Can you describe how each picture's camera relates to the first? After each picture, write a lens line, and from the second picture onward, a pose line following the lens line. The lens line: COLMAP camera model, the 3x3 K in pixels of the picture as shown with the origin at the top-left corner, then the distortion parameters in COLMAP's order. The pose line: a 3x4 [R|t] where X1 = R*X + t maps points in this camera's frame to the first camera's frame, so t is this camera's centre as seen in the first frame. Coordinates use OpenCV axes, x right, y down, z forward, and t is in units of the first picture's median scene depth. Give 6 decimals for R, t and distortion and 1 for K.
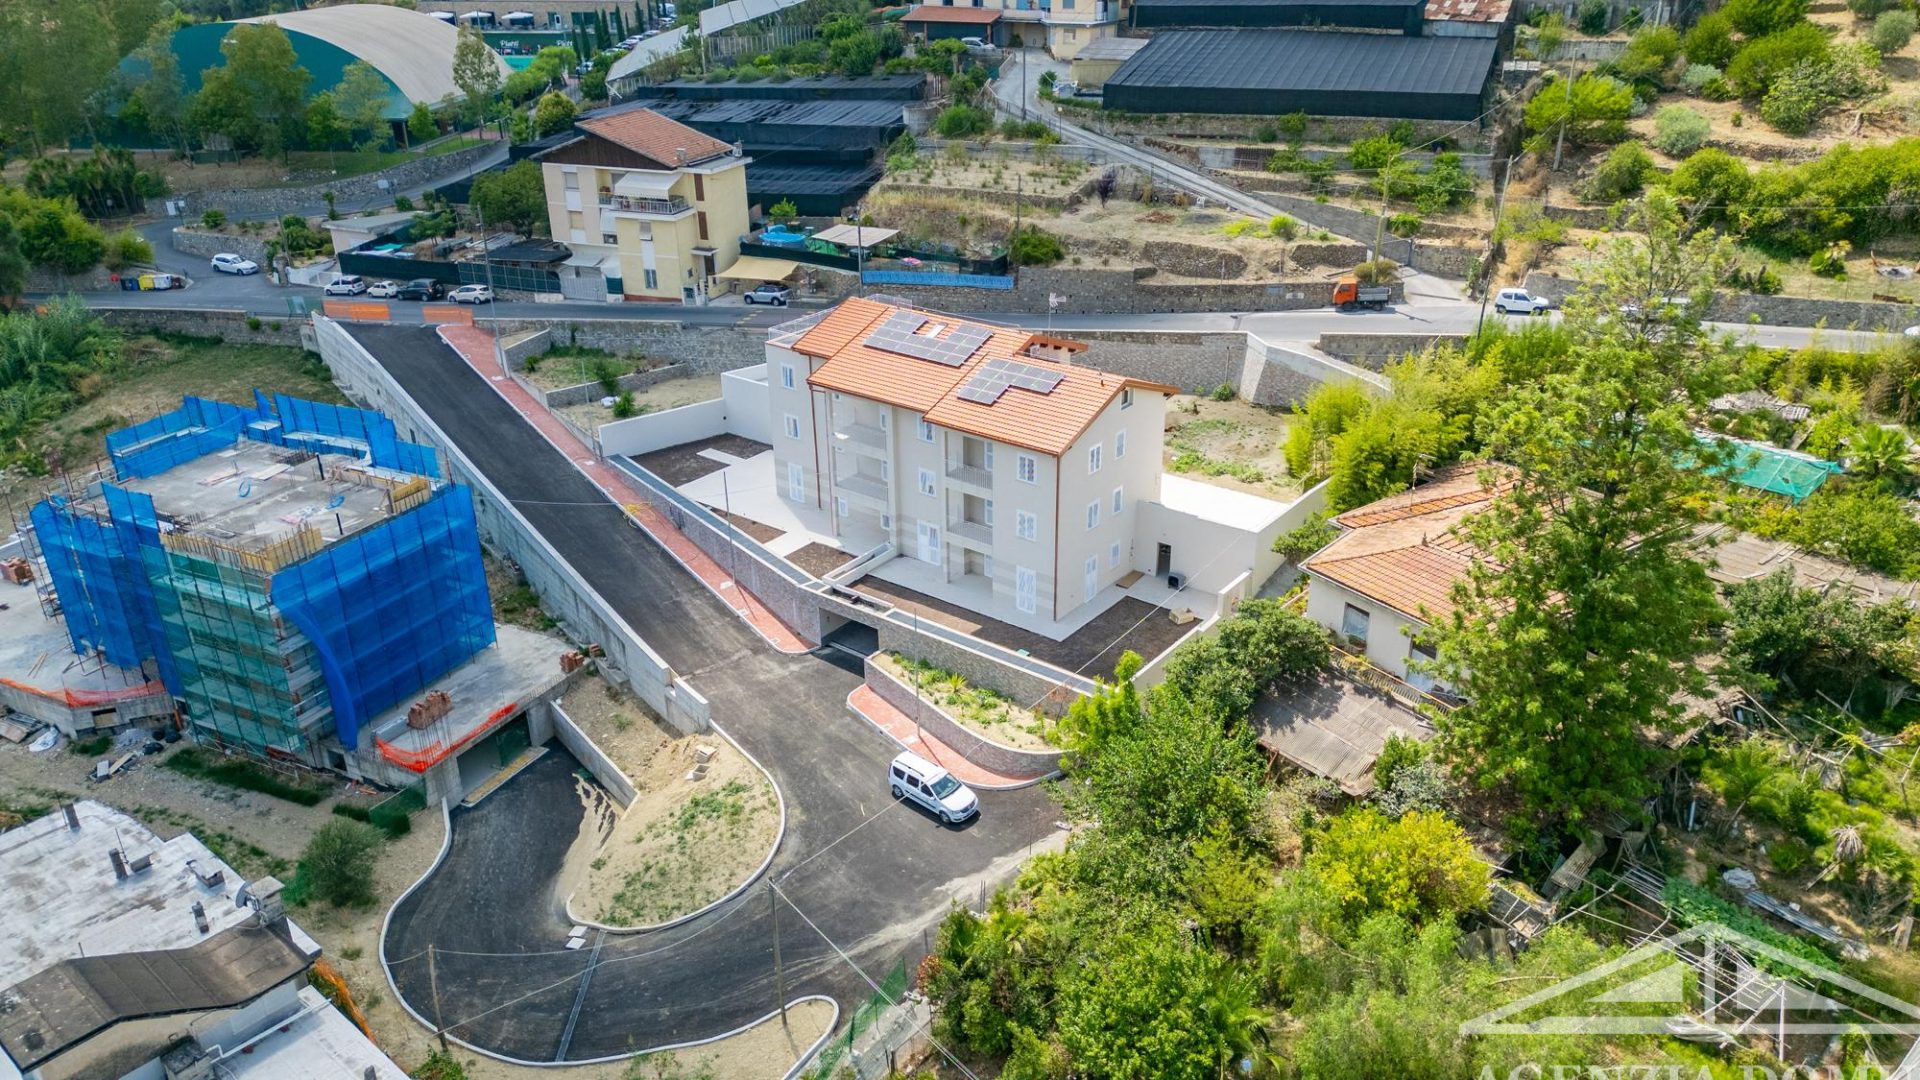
lens RADIAL K [[1348.8, 0, 960.0], [0, 1348.8, 540.0], [0, 0, 1]] dist [0.063574, -0.063434]
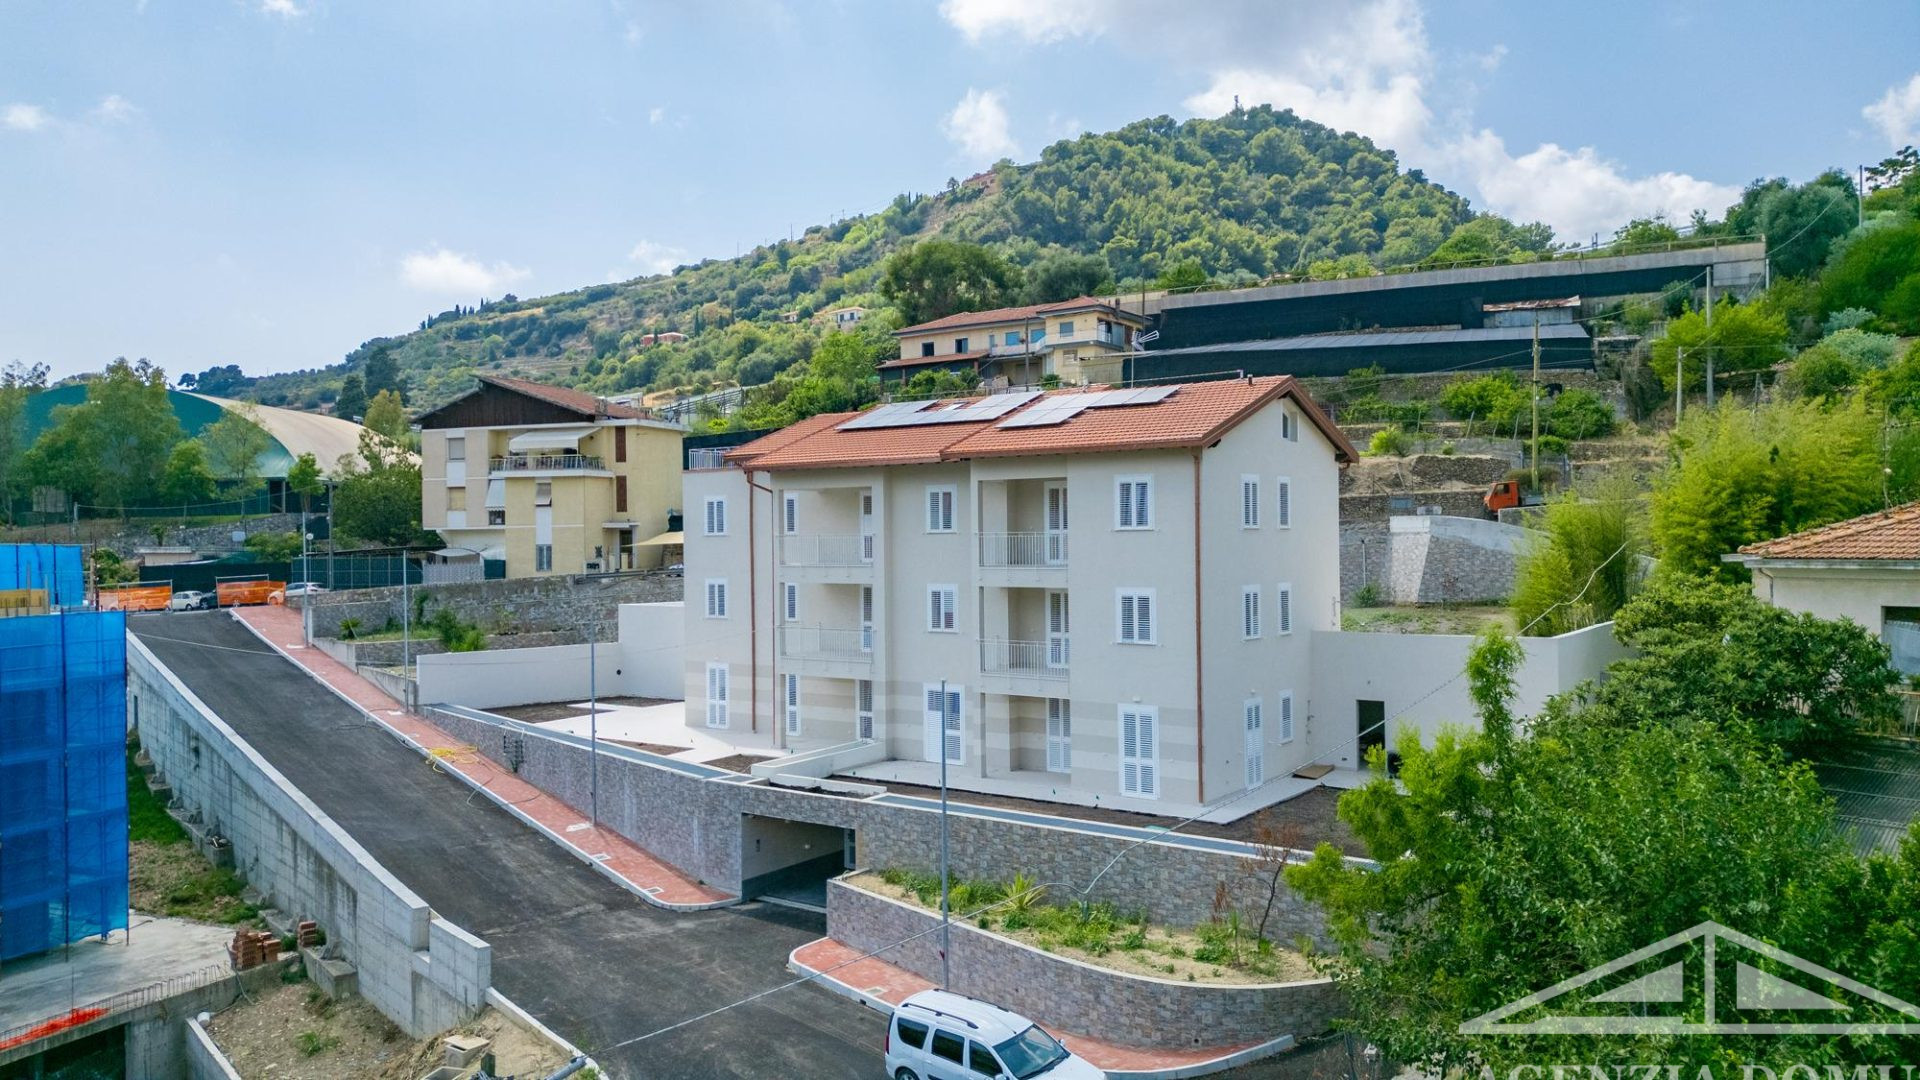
lens RADIAL K [[1344.9, 0, 954.4], [0, 1344.9, 537.6], [0, 0, 1]] dist [0.085727, -0.095559]
pose [[0.999488, 0.000268, 0.031986, -0.028375], [0.013237, 0.906868, -0.421206, 0.130089], [-0.029120, 0.421414, 0.906401, 0.347128]]
